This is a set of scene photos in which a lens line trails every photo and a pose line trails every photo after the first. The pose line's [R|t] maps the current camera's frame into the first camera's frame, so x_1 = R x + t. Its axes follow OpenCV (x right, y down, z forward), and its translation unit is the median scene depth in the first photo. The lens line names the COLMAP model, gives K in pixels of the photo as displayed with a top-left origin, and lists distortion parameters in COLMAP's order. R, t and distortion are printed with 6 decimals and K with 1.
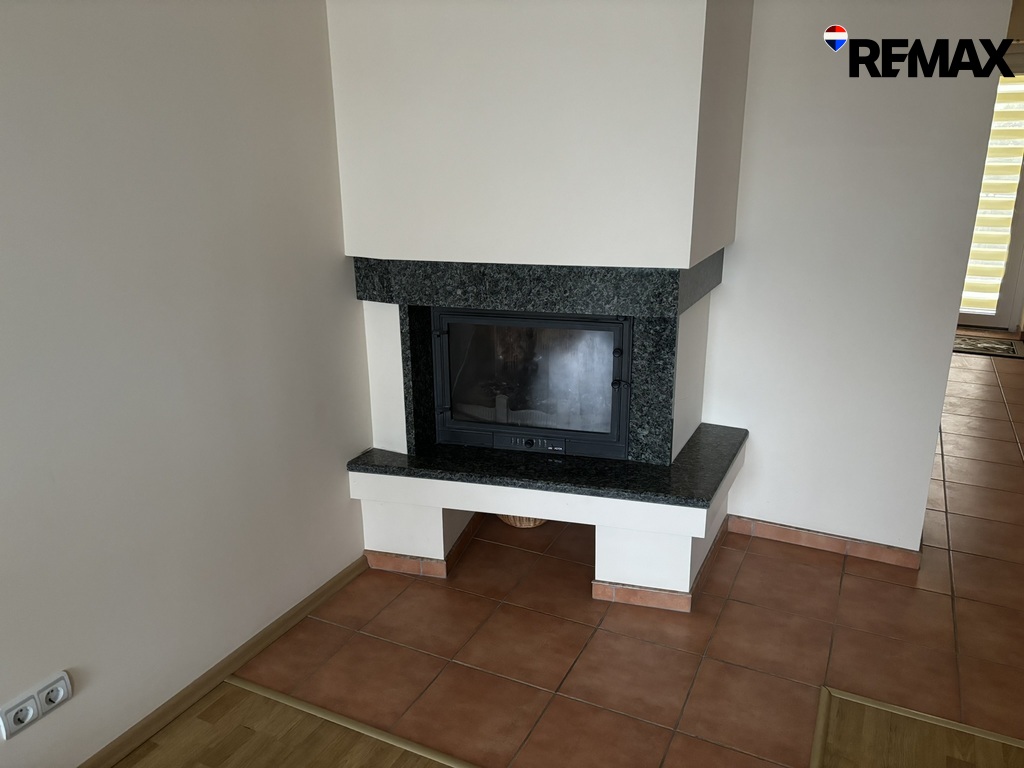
lens RADIAL K [[773.3, 0, 516.0], [0, 773.3, 384.8], [0, 0, 1]] dist [0.028049, -0.001990]
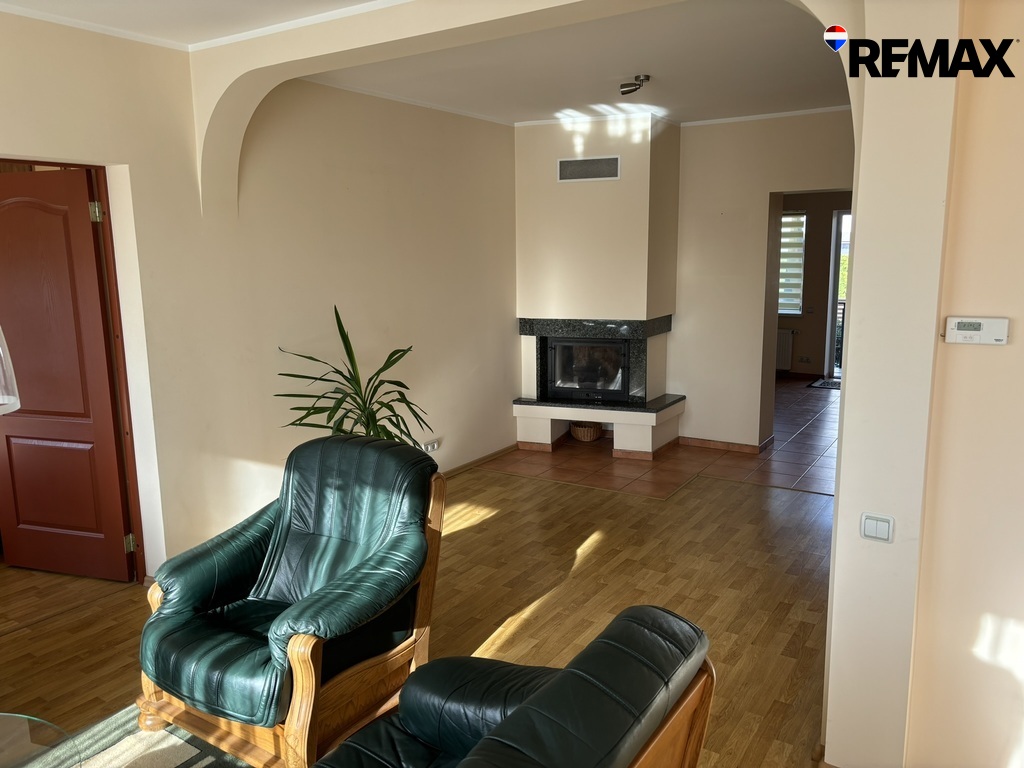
lens RADIAL K [[787.9, 0, 475.7], [0, 787.9, 387.2], [0, 0, 1]] dist [0.008270, 0.000192]
pose [[0.989422, 0.010572, -0.144679, 0.029751], [-0.030191, 0.990510, -0.134086, 0.412605], [0.141888, 0.137036, 0.980351, -1.538679]]
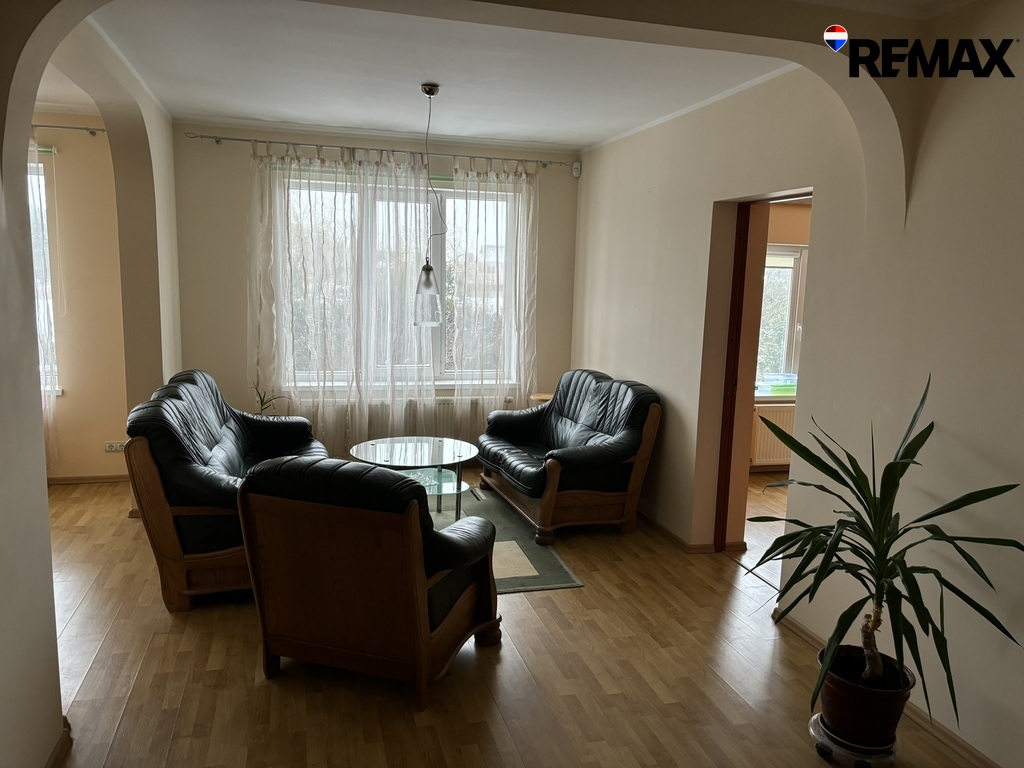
lens RADIAL K [[783.3, 0, 510.3], [0, 783.3, 351.3], [0, 0, 1]] dist [0.033595, -0.001812]
pose [[-0.750664, 0.064256, -0.657552, 0.553296], [-0.219703, 0.914341, 0.340163, -0.263554], [0.623084, 0.399814, -0.672246, 0.505172]]
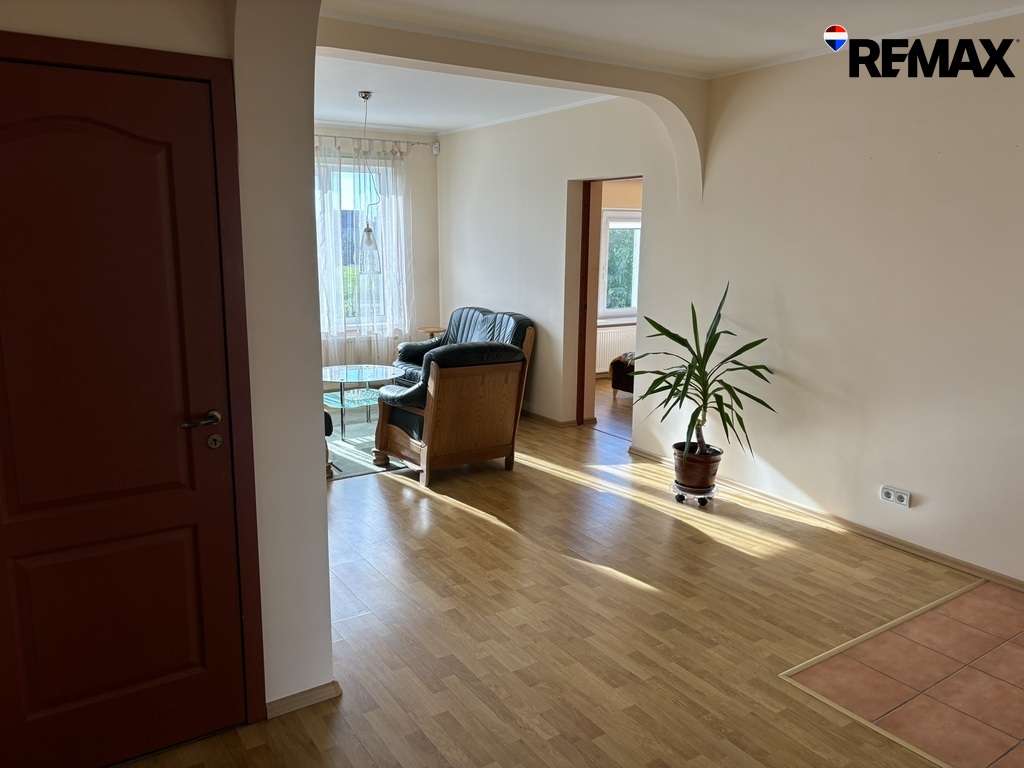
lens RADIAL K [[773.3, 0, 516.0], [0, 773.3, 384.8], [0, 0, 1]] dist [0.028049, -0.001990]
pose [[-0.500495, 0.169135, -0.849057, 1.353092], [-0.271333, 0.900674, 0.339360, -0.275906], [0.822121, 0.400225, -0.404891, 0.595994]]
